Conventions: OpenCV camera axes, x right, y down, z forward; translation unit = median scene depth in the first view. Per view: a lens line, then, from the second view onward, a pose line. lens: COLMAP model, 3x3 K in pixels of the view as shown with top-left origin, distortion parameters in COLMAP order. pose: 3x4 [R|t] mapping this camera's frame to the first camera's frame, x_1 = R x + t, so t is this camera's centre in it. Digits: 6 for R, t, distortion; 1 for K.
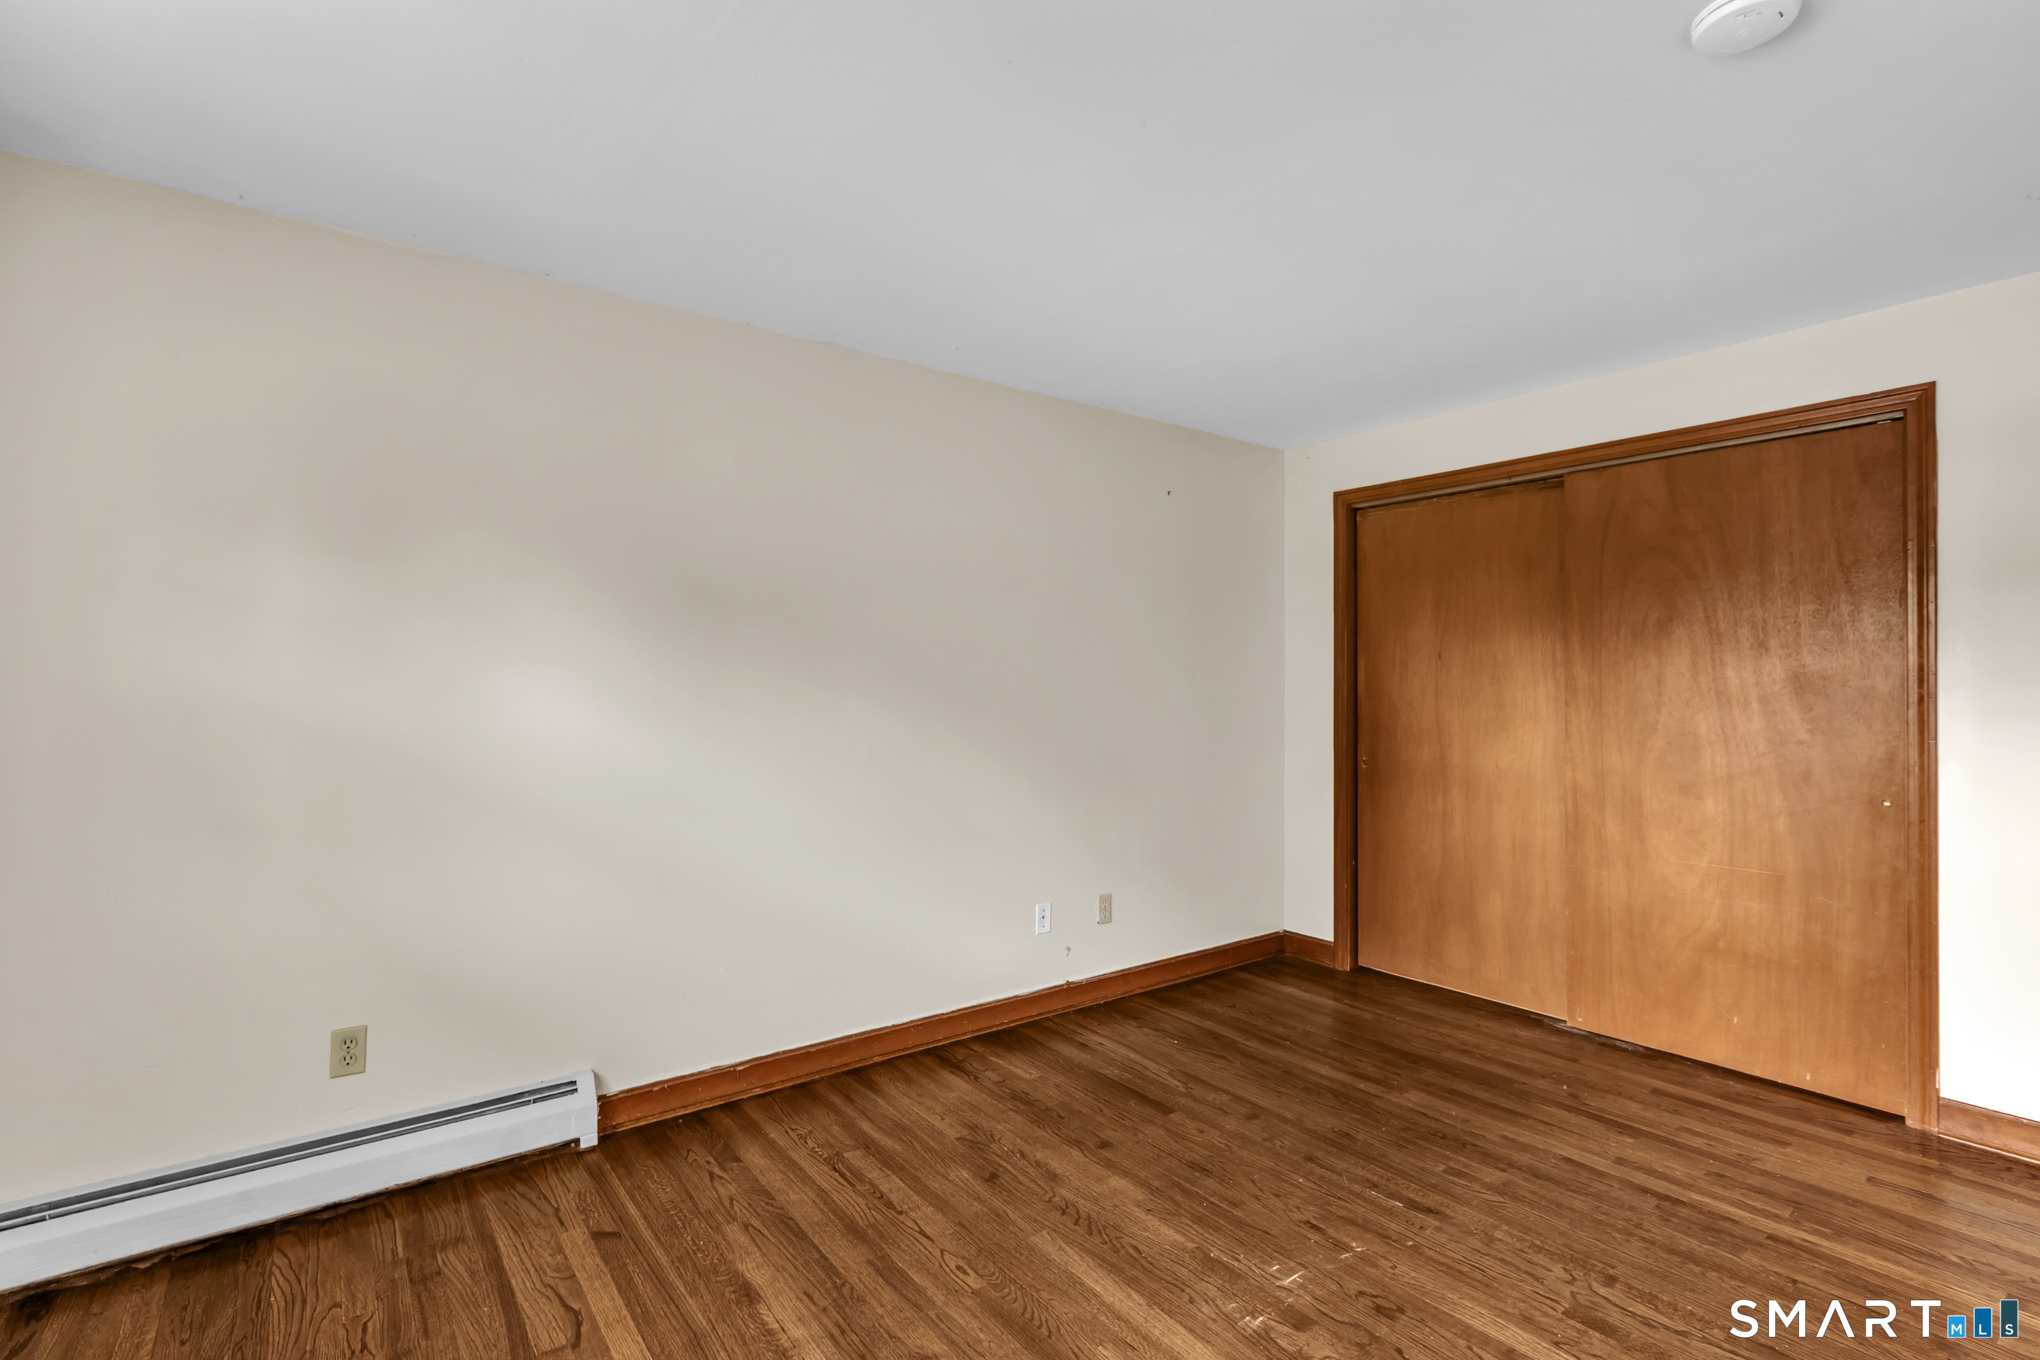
lens RADIAL K [[943.7, 0, 1015.8], [0, 943.7, 673.8], [0, 0, 1]] dist [0.003583, -0.002888]
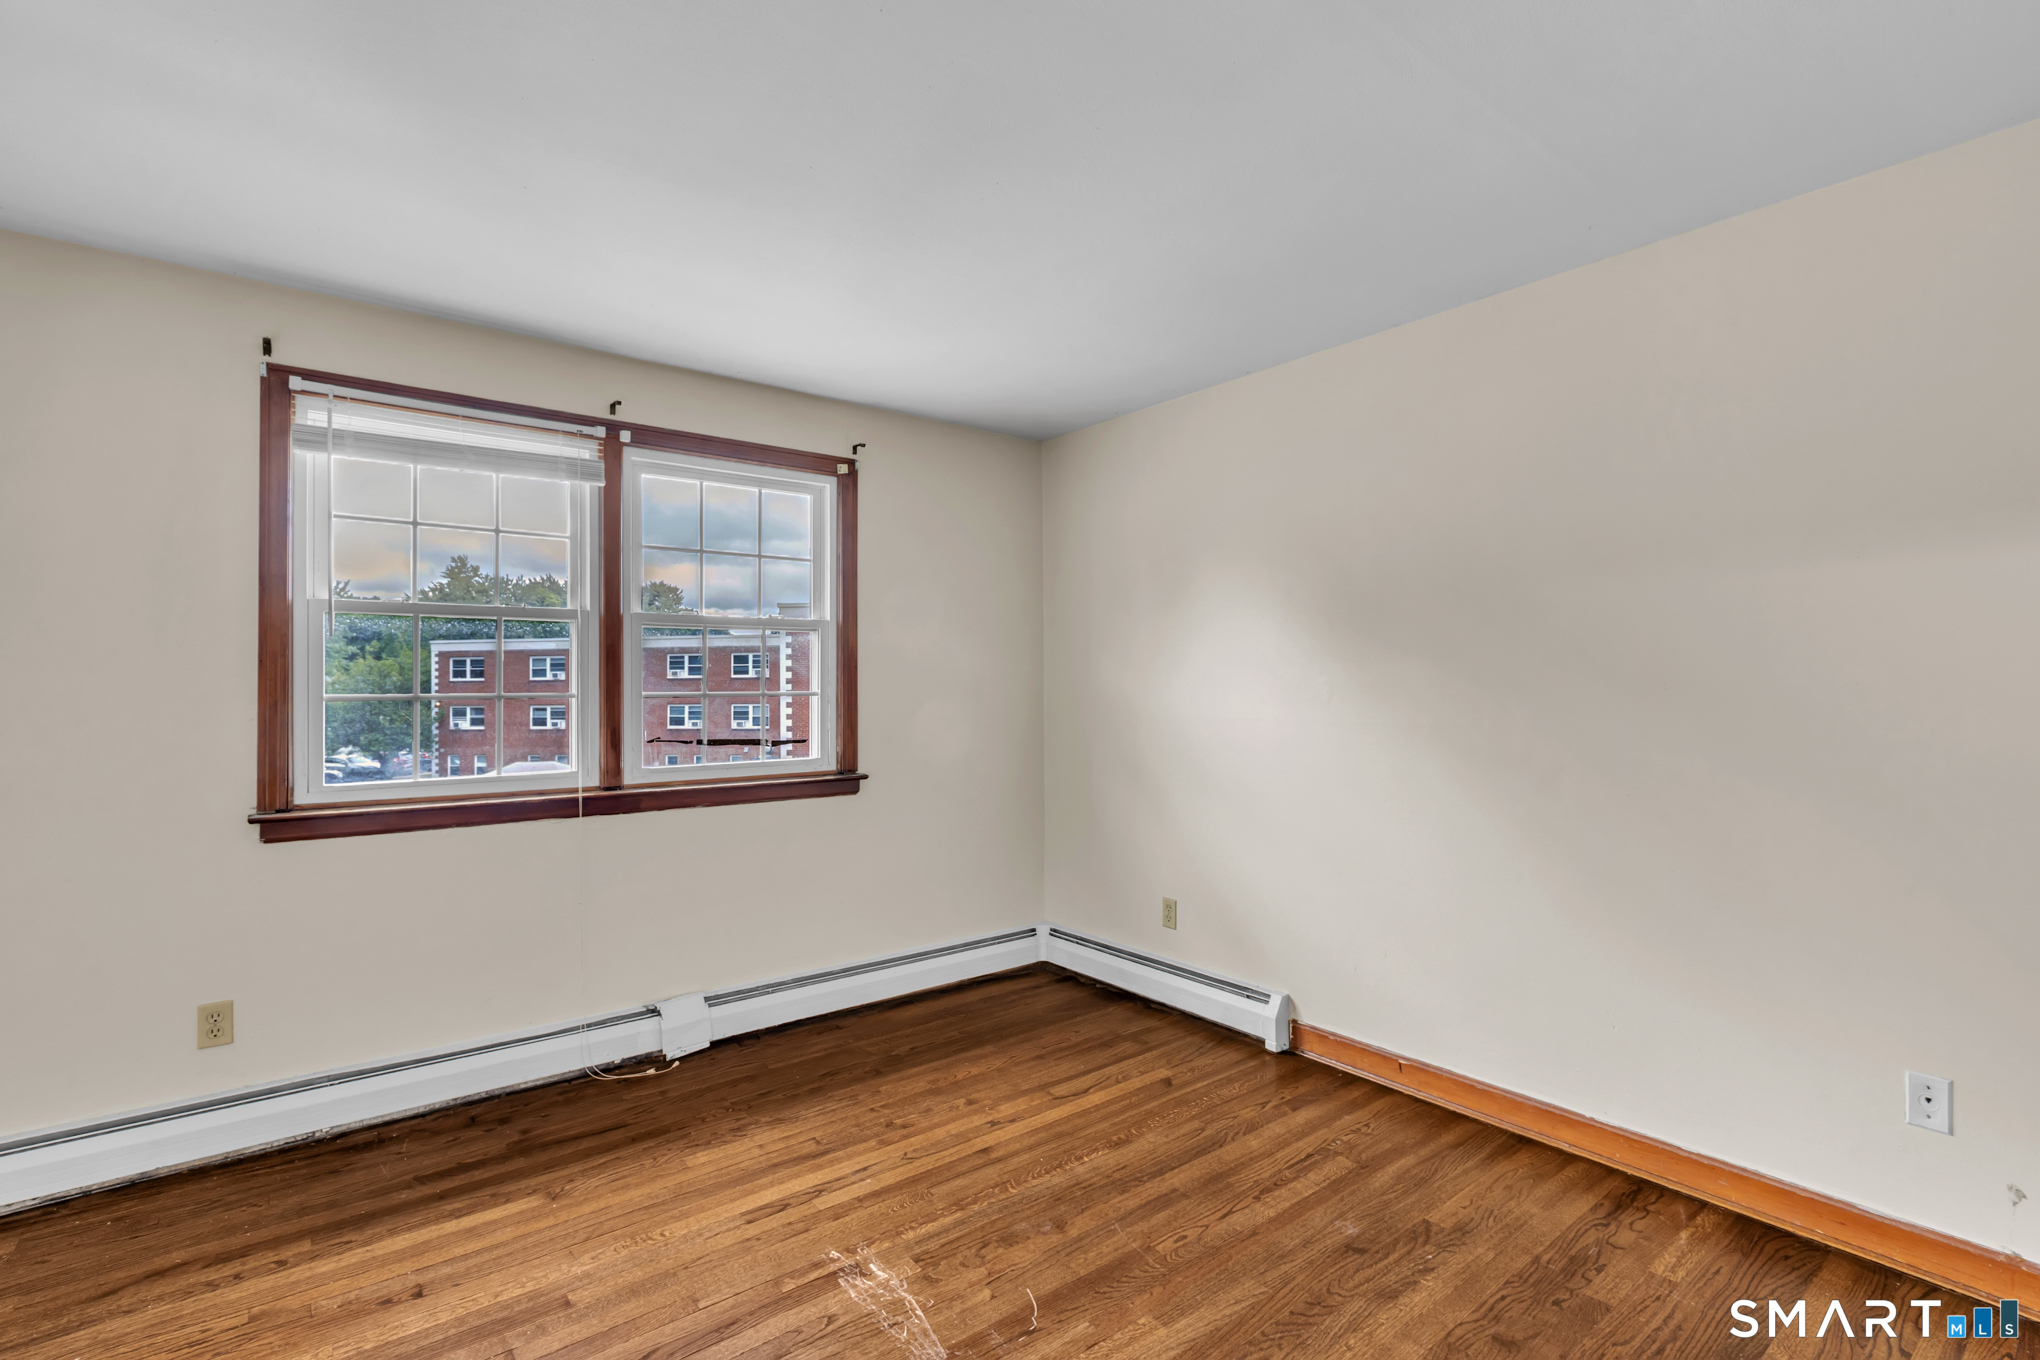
lens RADIAL K [[936.5, 0, 1020.0], [0, 936.5, 676.6], [0, 0, 1]] dist [-0.000856, -0.001043]
pose [[0.026902, -0.009568, -0.999592, 0.791046], [0.015186, 0.999843, -0.009162, 0.011477], [0.999523, -0.014933, 0.027043, 0.646580]]
